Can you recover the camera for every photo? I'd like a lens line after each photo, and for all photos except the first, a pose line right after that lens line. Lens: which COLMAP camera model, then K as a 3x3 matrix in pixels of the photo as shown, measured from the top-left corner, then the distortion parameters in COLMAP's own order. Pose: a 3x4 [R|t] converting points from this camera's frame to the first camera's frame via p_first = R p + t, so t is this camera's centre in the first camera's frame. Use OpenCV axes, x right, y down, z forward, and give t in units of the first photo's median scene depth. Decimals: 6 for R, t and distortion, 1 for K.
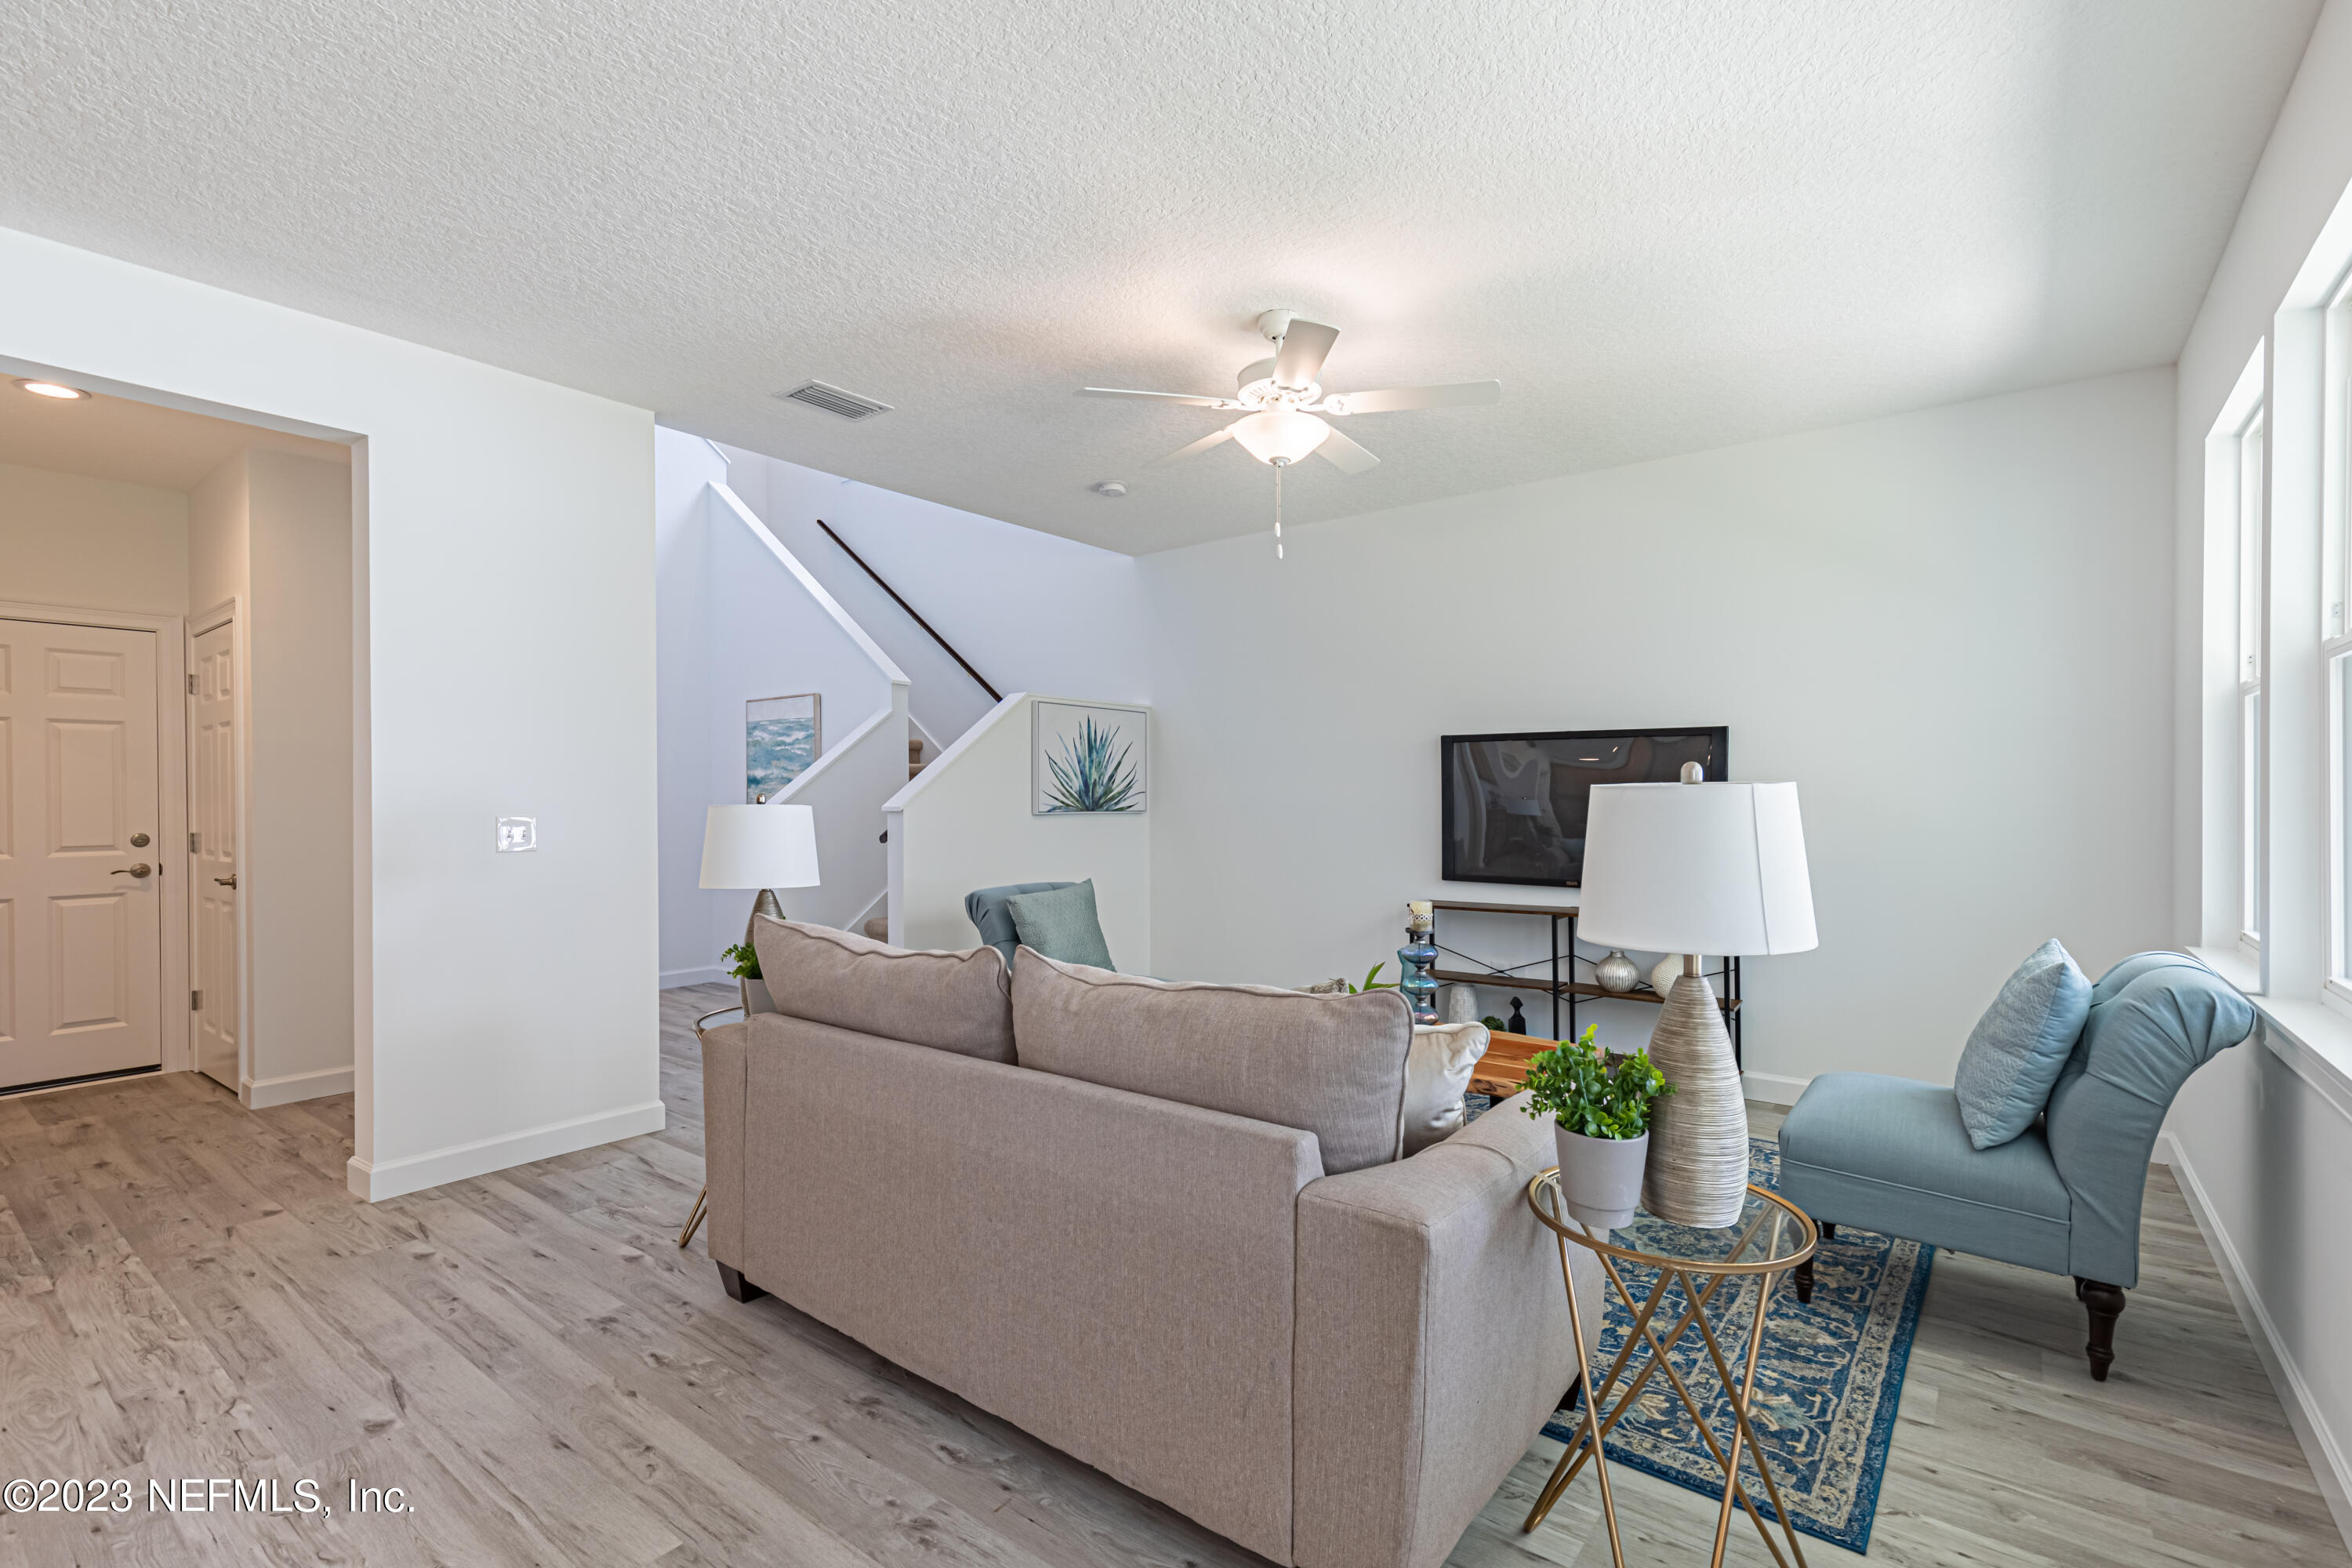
lens RADIAL K [[1062.2, 0, 1183.4], [0, 1062.2, 802.8], [0, 0, 1]] dist [0.009168, -0.001251]
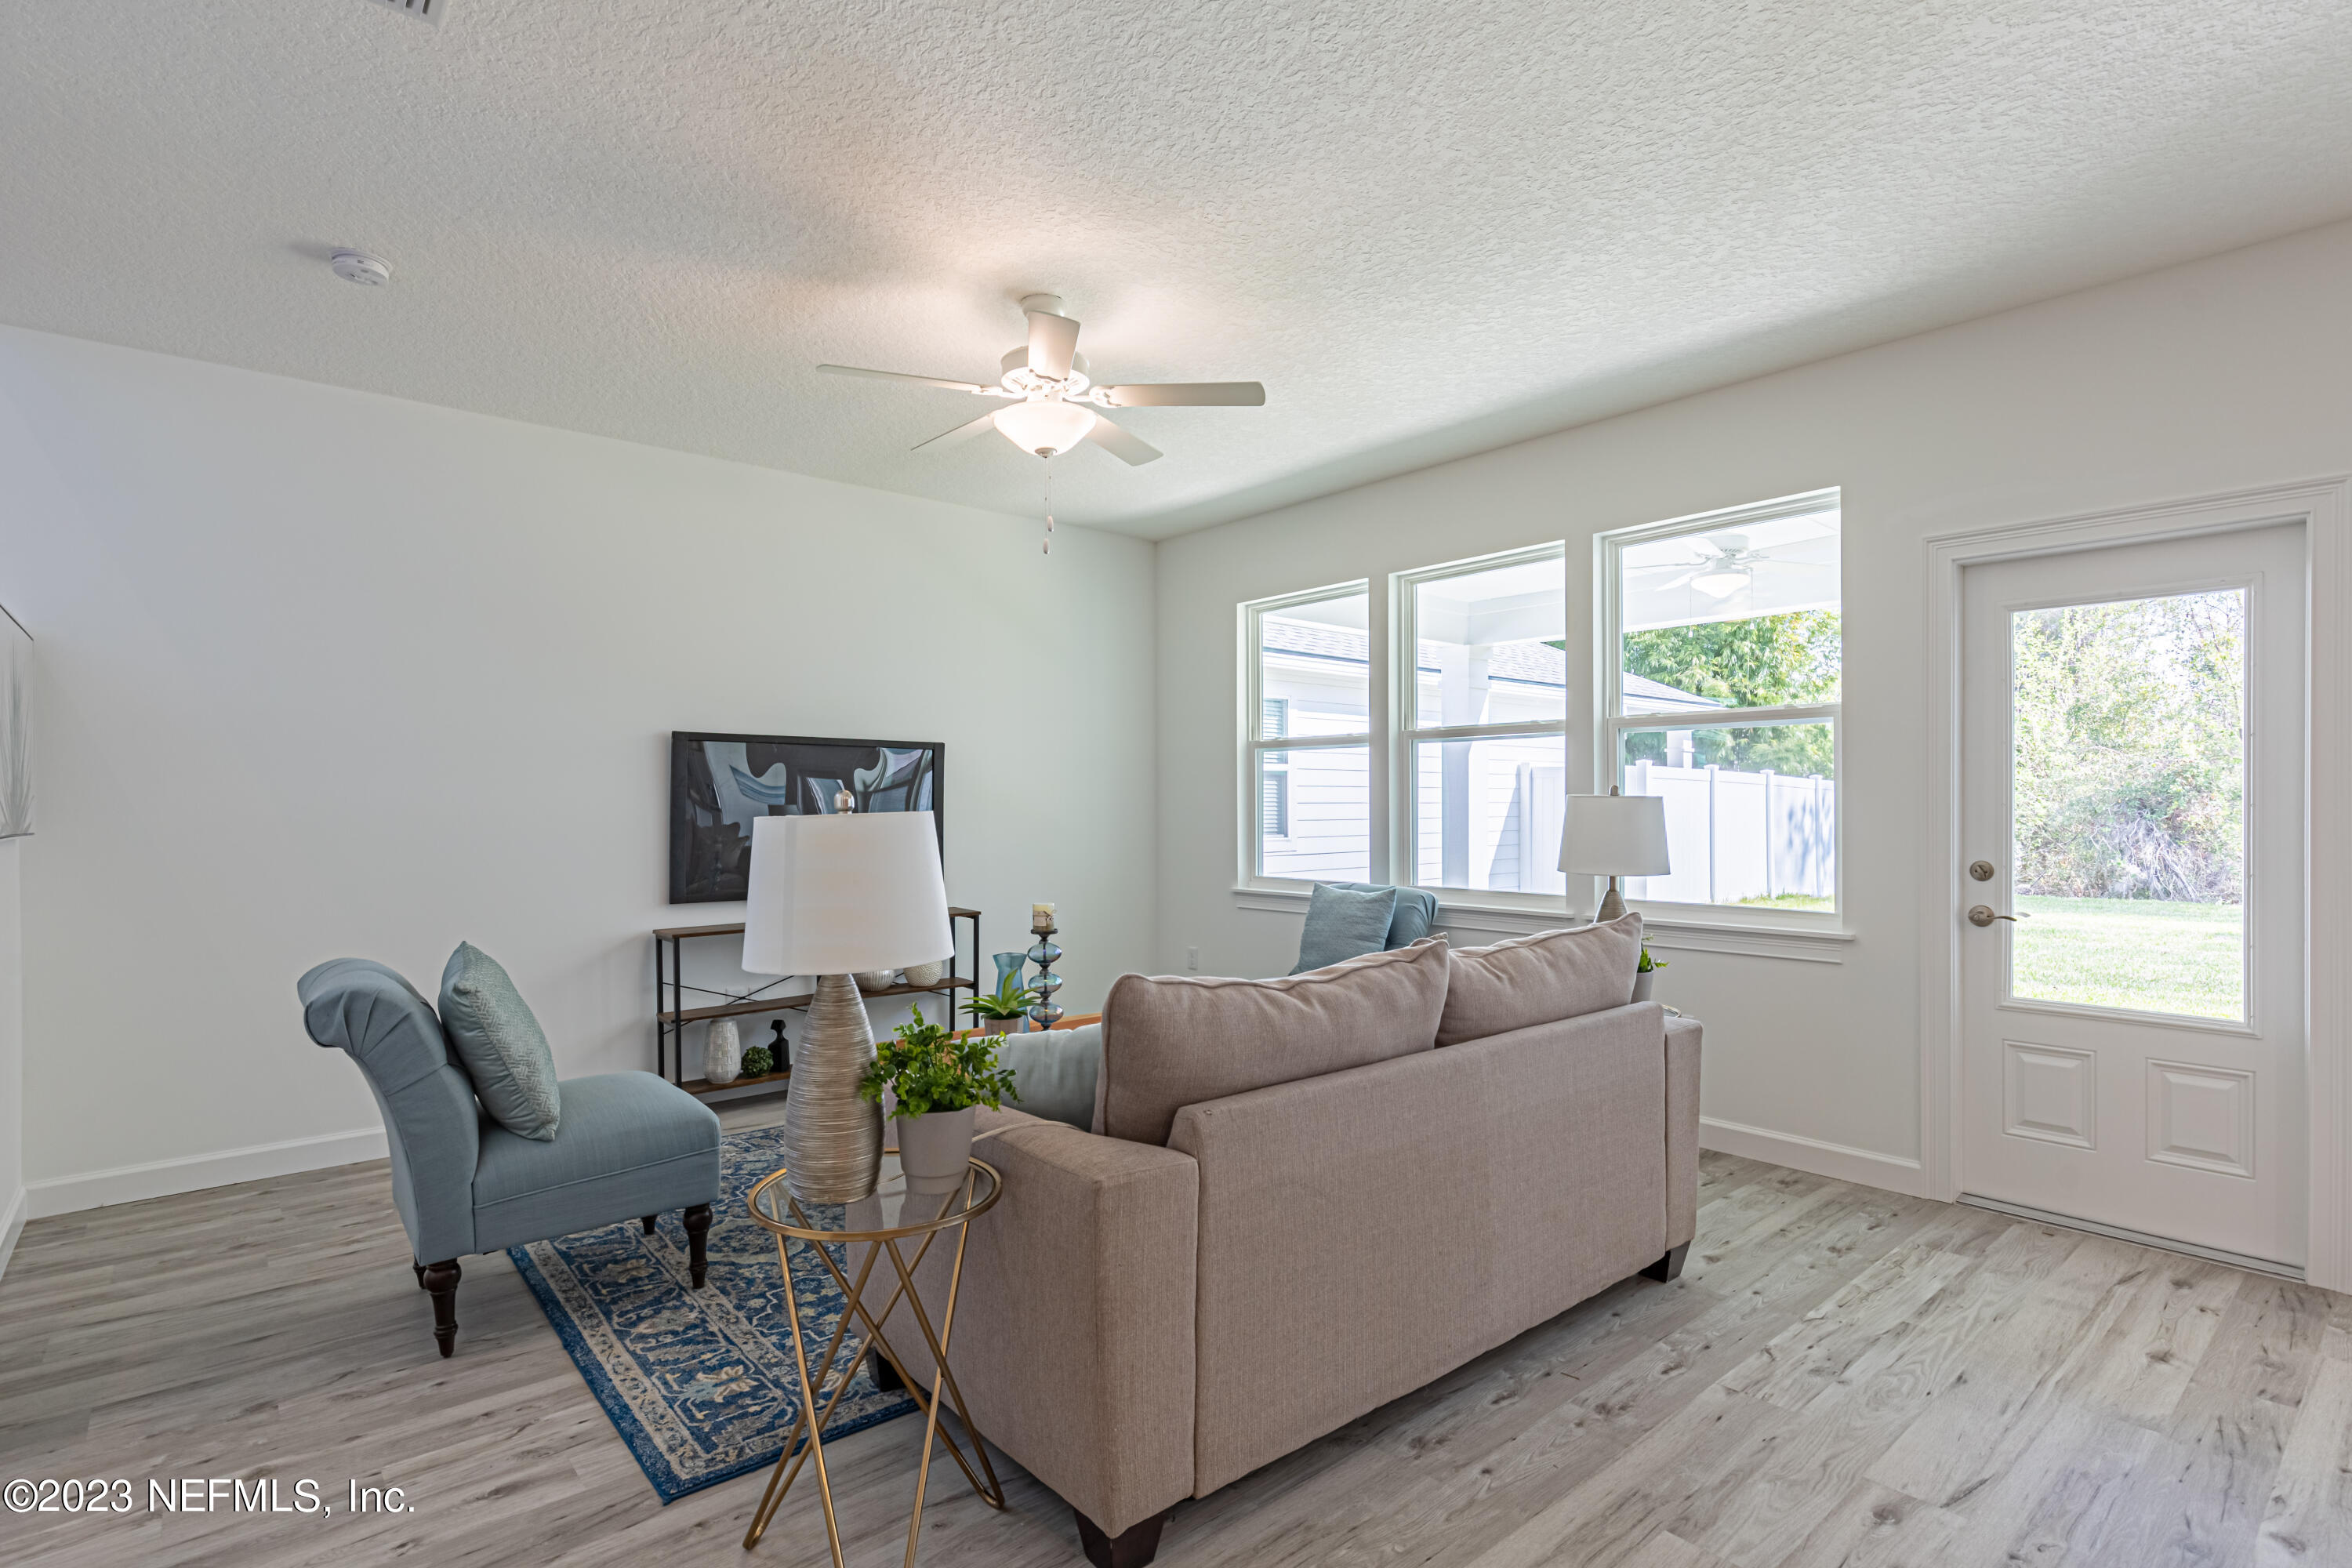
lens RADIAL K [[1143.2, 0, 1184.8], [0, 1143.2, 798.7], [0, 0, 1]] dist [-0.004253, -0.000663]
pose [[0.201214, 0.005461, 0.979532, -1.110880], [0.009026, 0.999932, -0.007429, -0.000178], [-0.979506, 0.010336, 0.201151, 0.834042]]
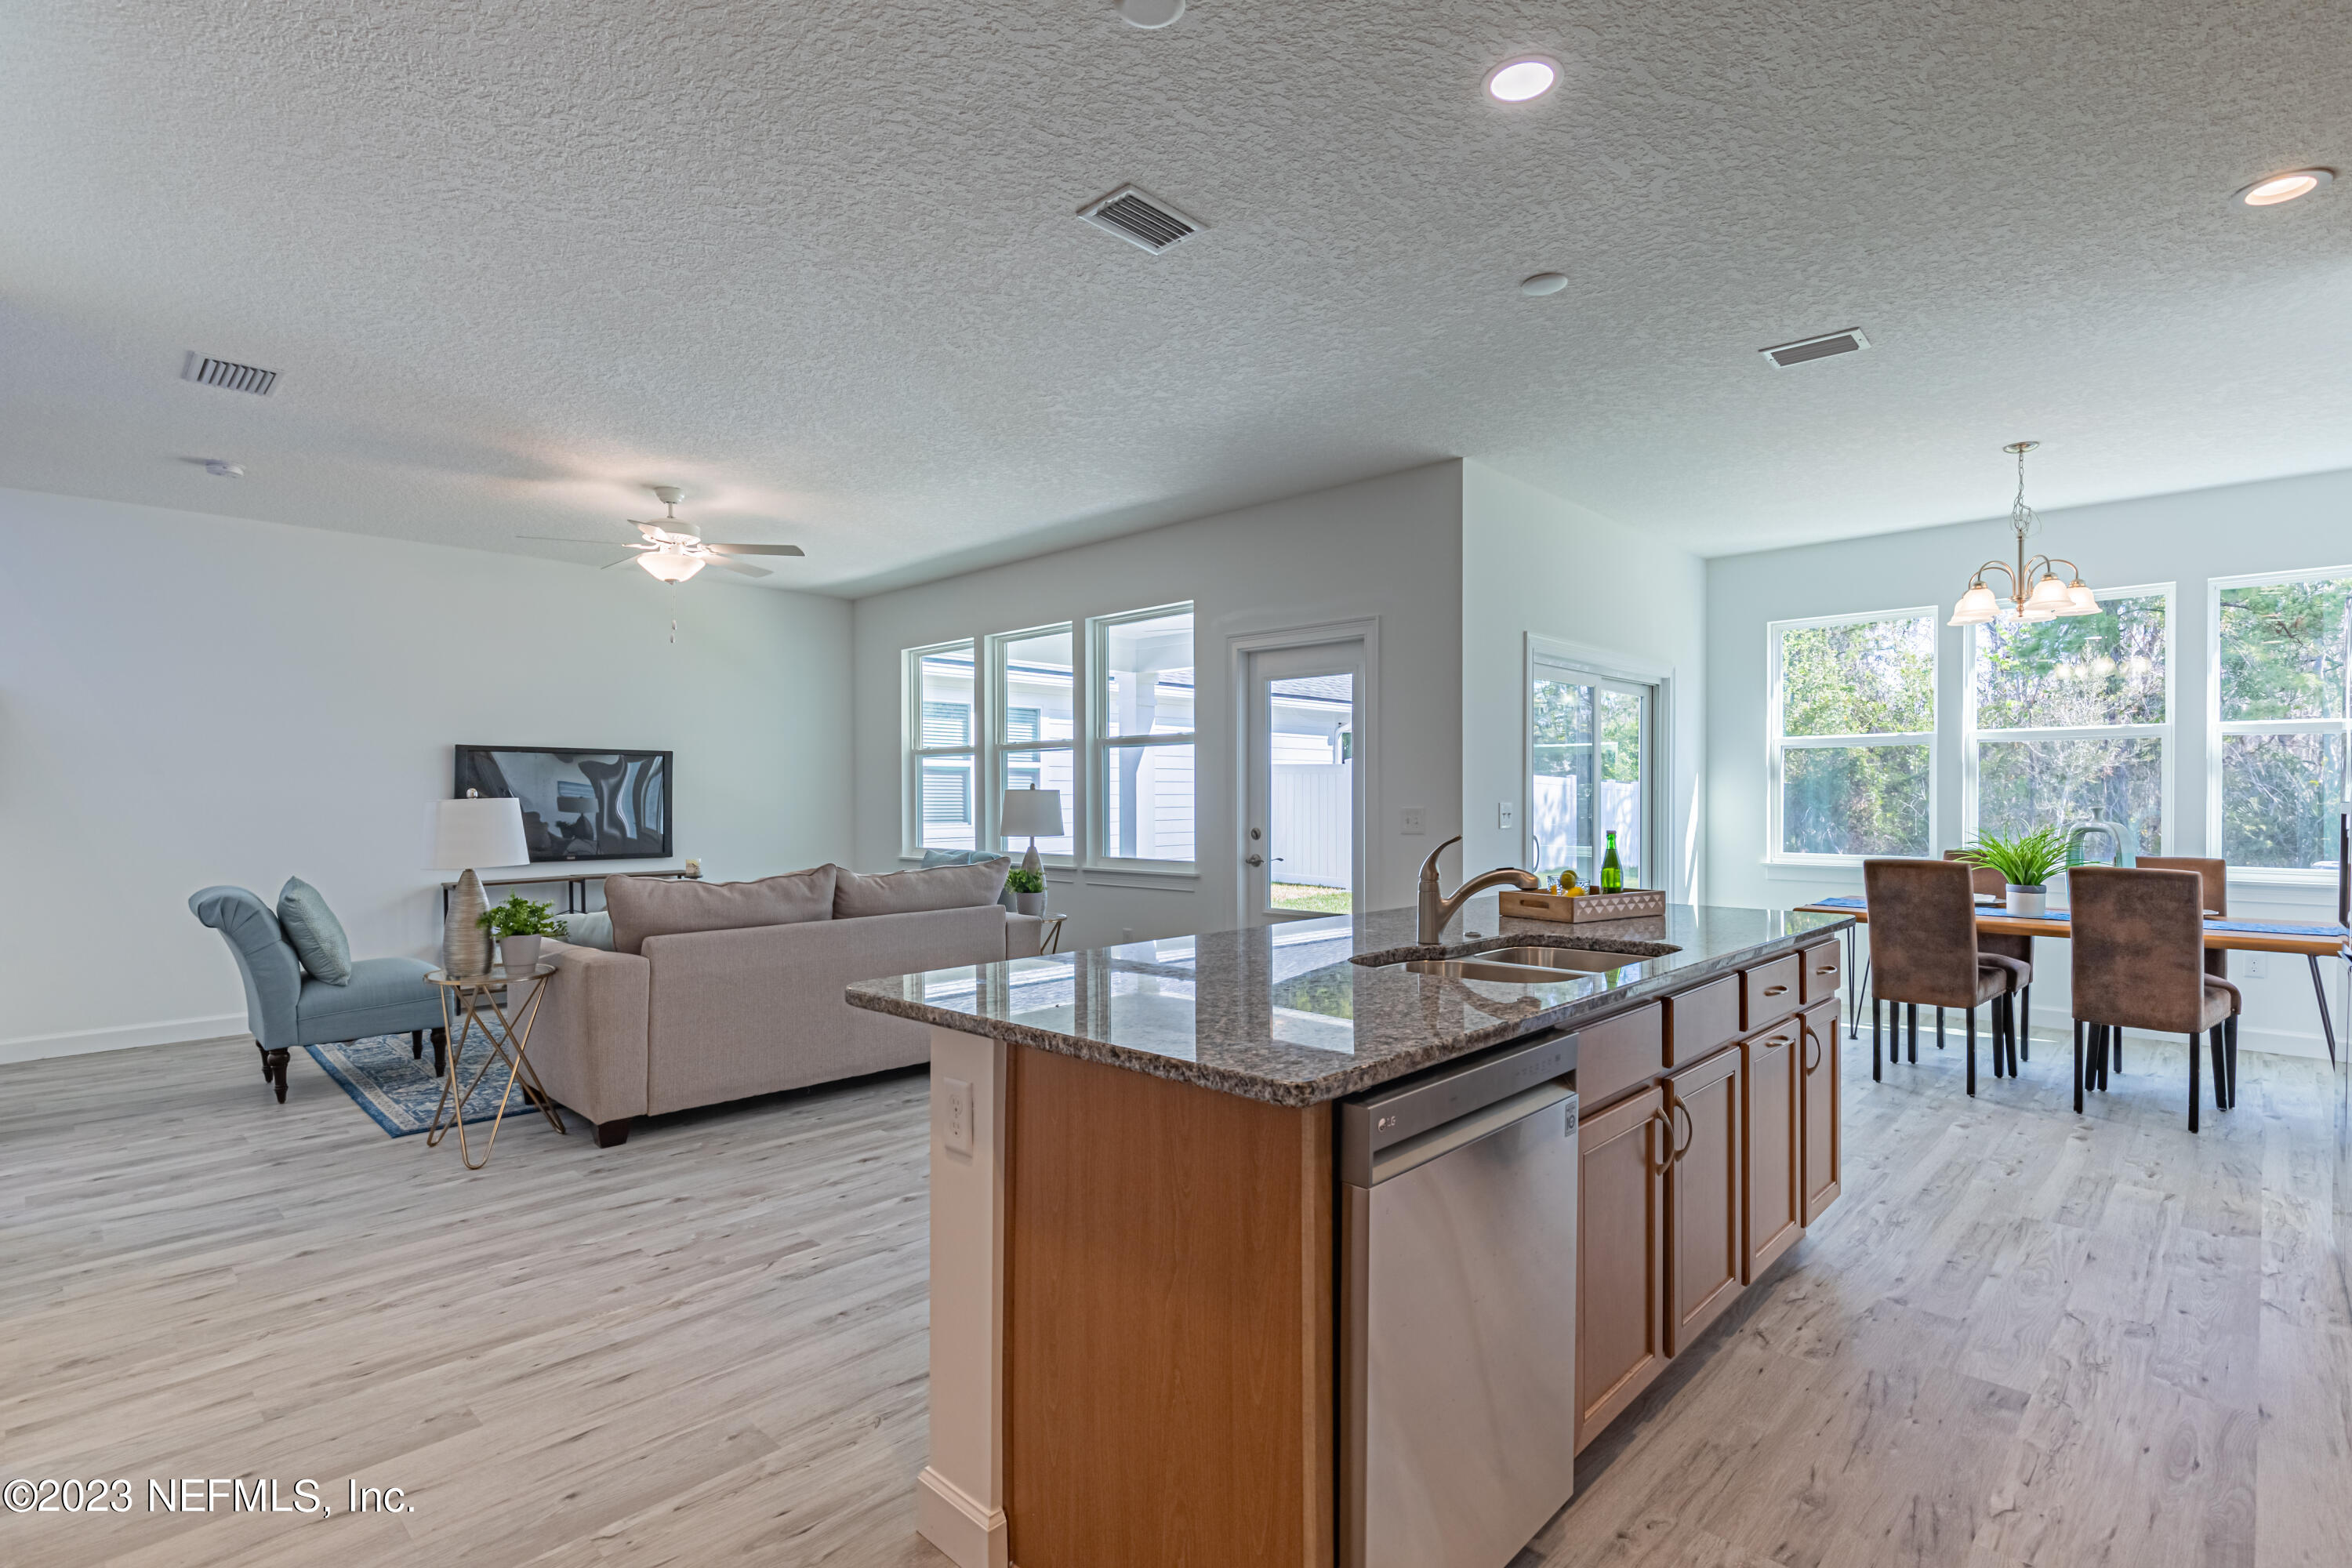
lens RADIAL K [[1124.6, 0, 1187.7], [0, 1124.6, 794.4], [0, 0, 1]] dist [-0.003940, -0.000588]
pose [[0.109673, 0.002239, 0.993965, -1.843175], [0.010641, 0.999938, -0.003427, 0.011433], [-0.993911, 0.010953, 0.109642, 0.073244]]
